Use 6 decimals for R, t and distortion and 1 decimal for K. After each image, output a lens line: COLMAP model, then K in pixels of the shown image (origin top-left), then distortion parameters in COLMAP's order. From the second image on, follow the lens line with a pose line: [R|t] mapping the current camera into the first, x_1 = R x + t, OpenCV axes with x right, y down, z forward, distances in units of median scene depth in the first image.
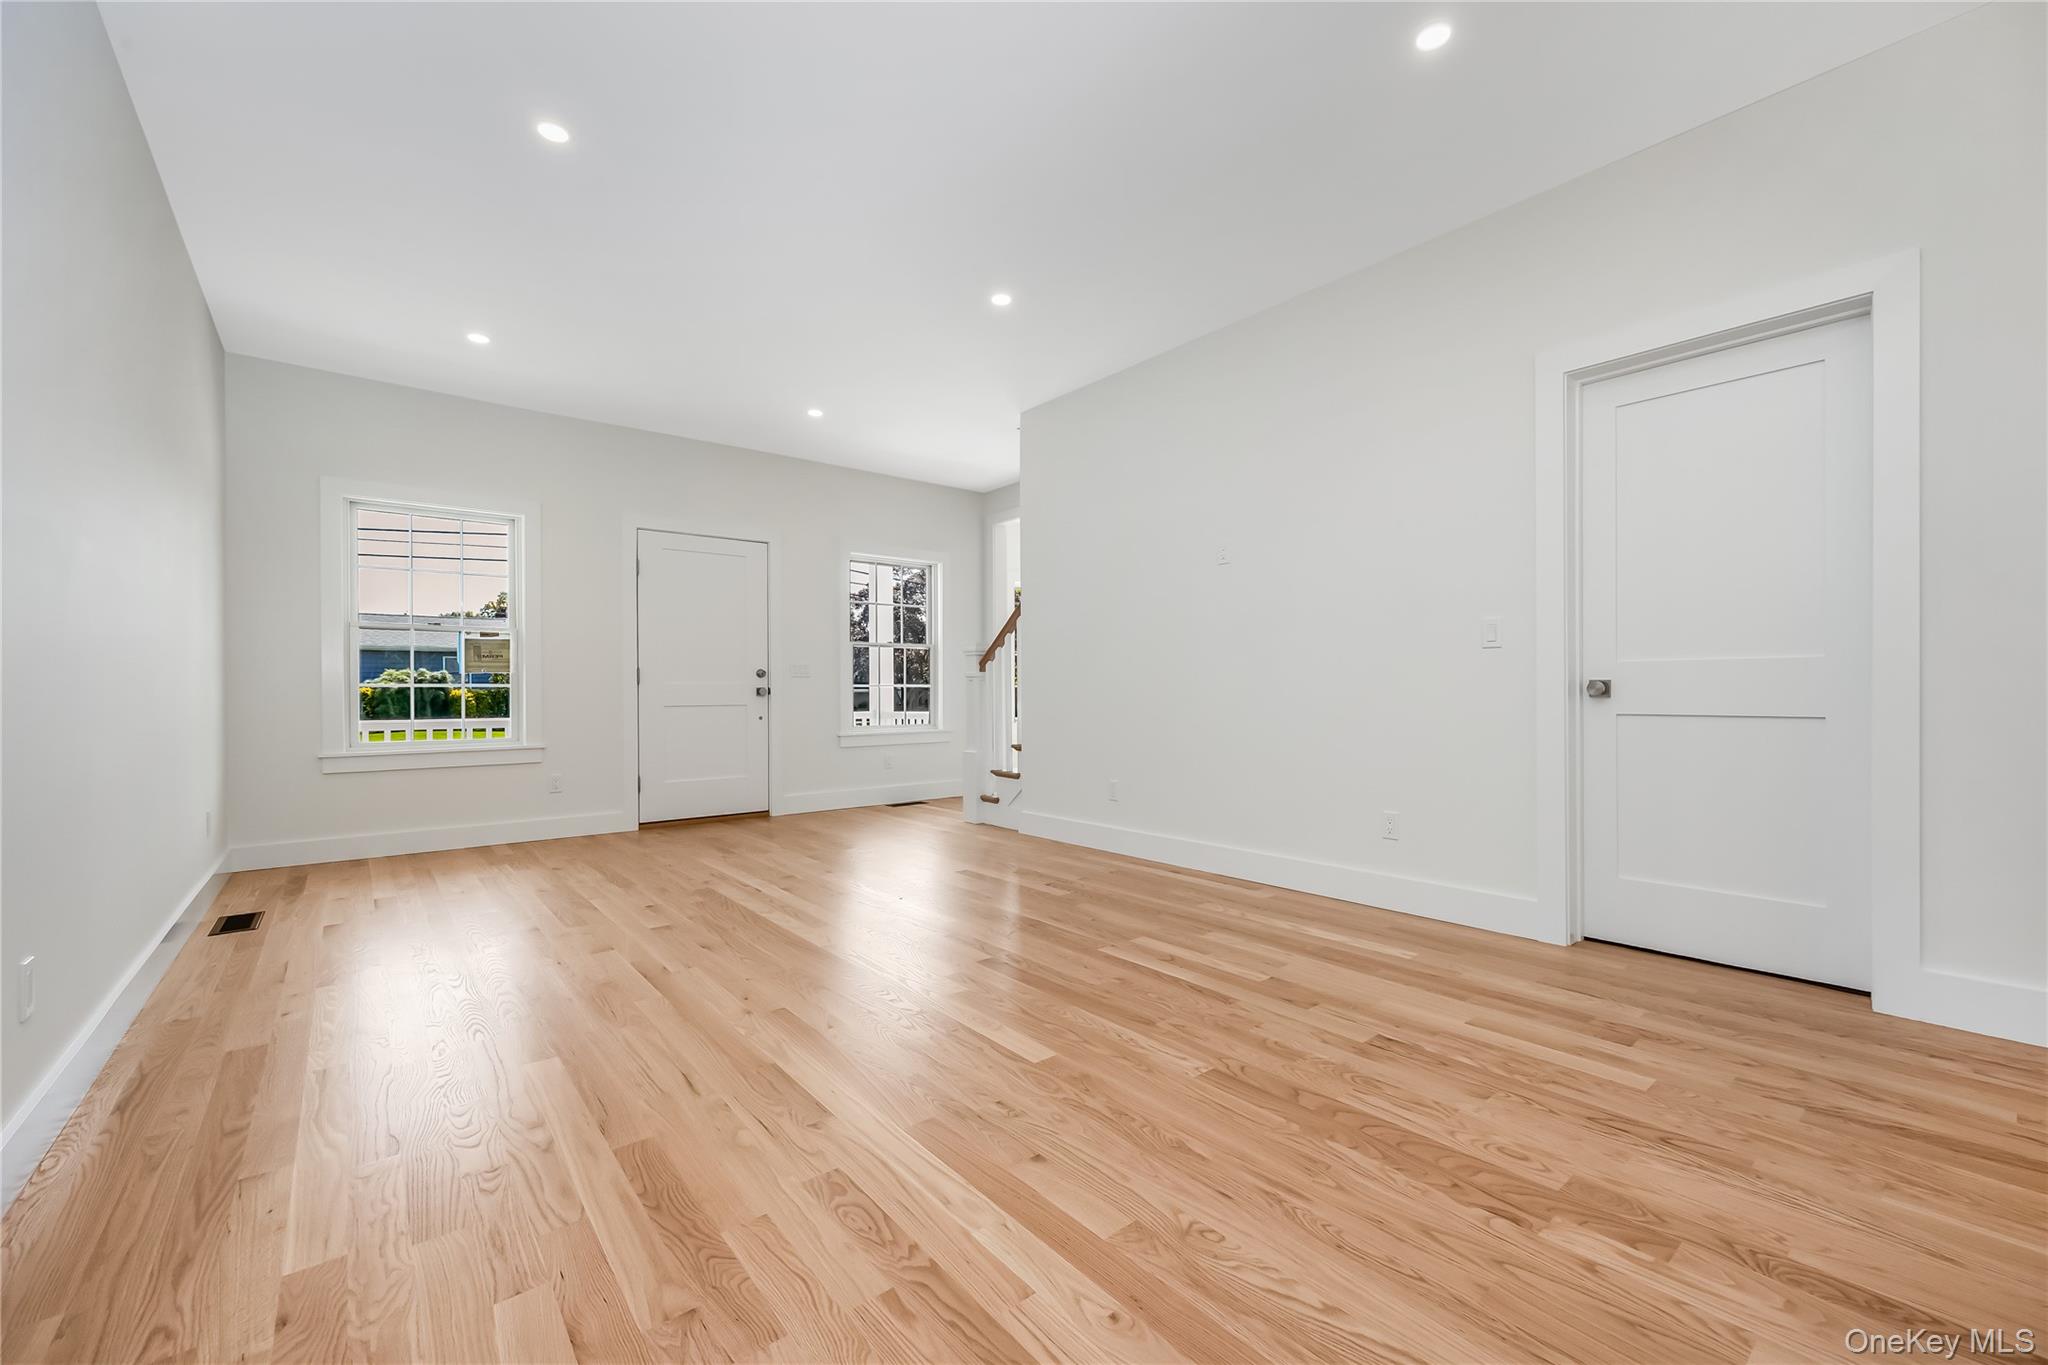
lens RADIAL K [[833.3, 0, 1021.8], [0, 833.3, 689.1], [0, 0, 1]] dist [0.006542, -0.000151]
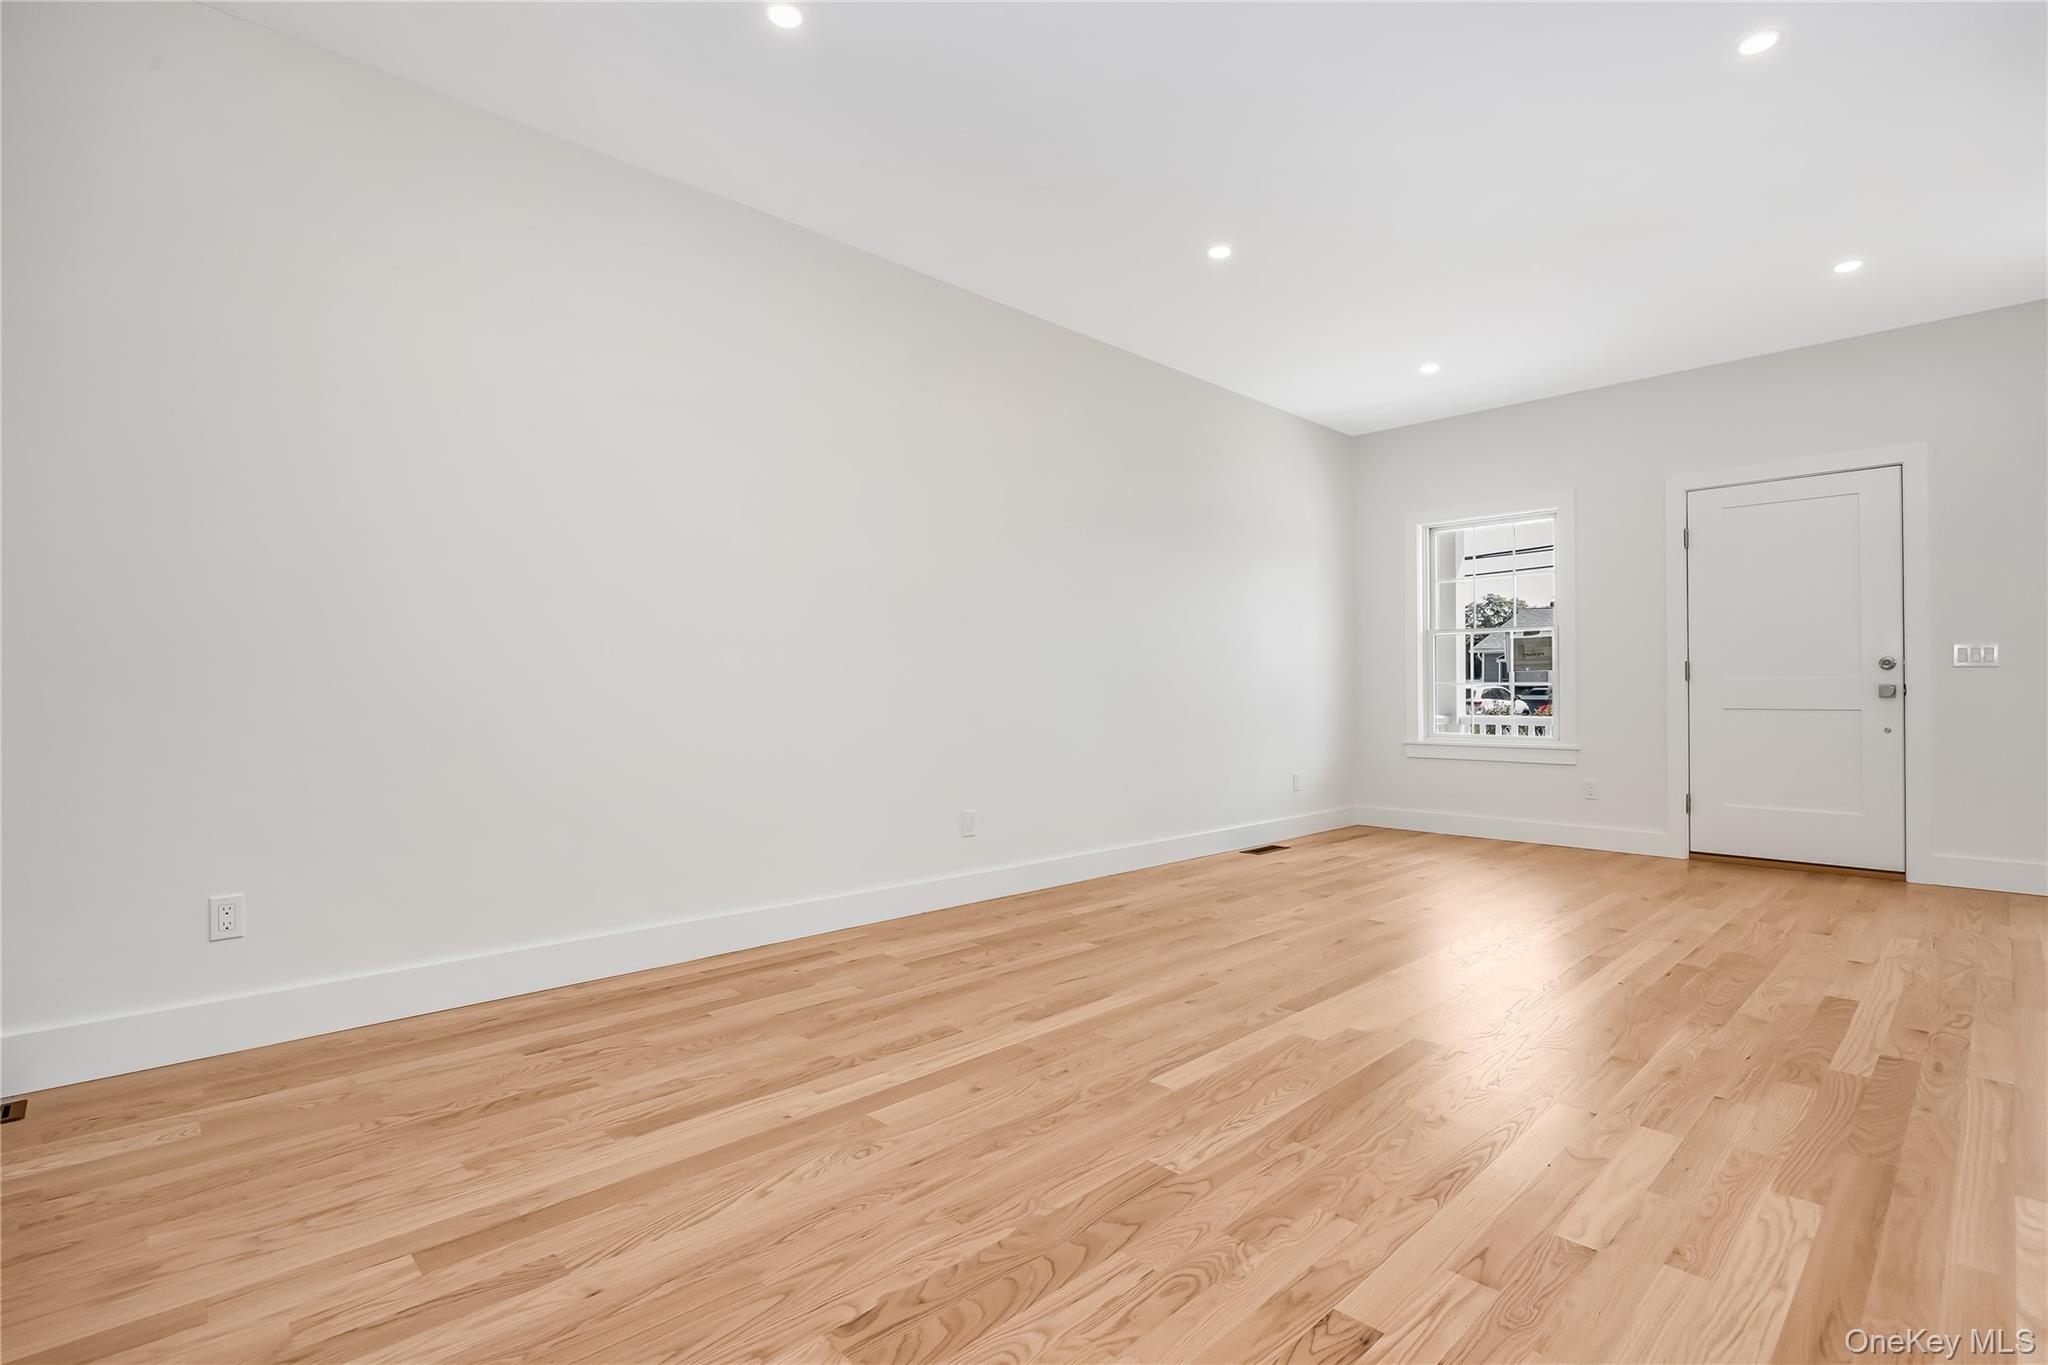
lens RADIAL K [[956.4, 0, 1050.1], [0, 956.4, 688.6], [0, 0, 1]] dist [-0.018928, 0.001109]
pose [[0.089352, 0.001964, -0.995998, 0.929790], [0.002971, 0.999993, 0.002238, -0.006446], [0.995996, -0.003159, 0.089345, 0.667142]]
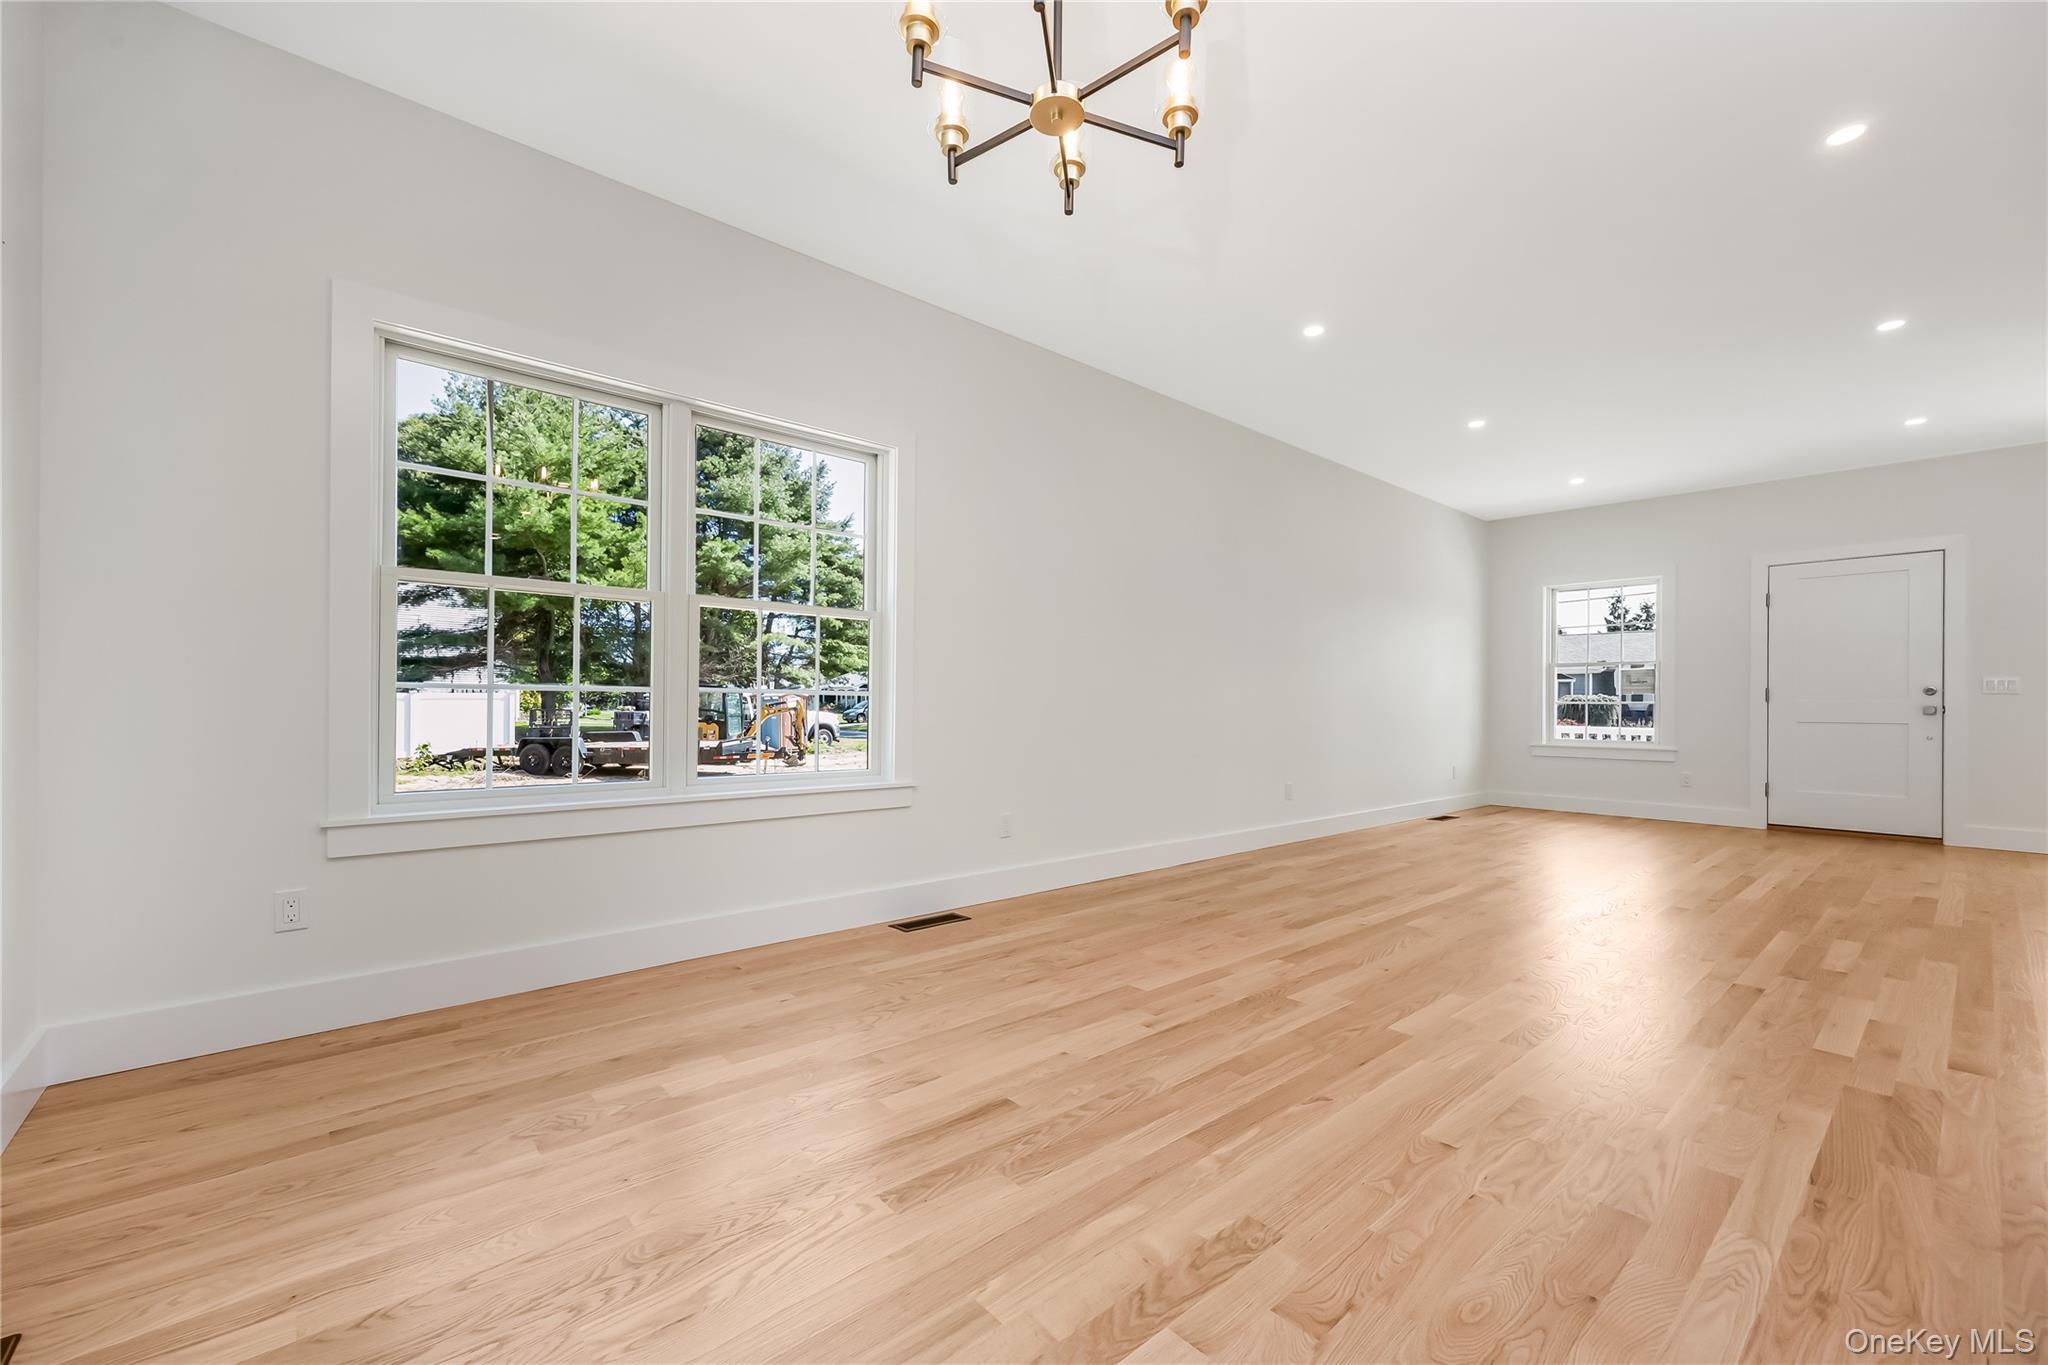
lens RADIAL K [[833.3, 0, 1029.8], [0, 833.3, 704.2], [0, 0, 1]] dist [0.006542, -0.000151]
pose [[0.035416, 0.003730, -0.999366, 1.485617], [-0.004959, 0.999981, 0.003557, -0.005727], [0.999360, 0.004830, 0.035434, -0.125108]]
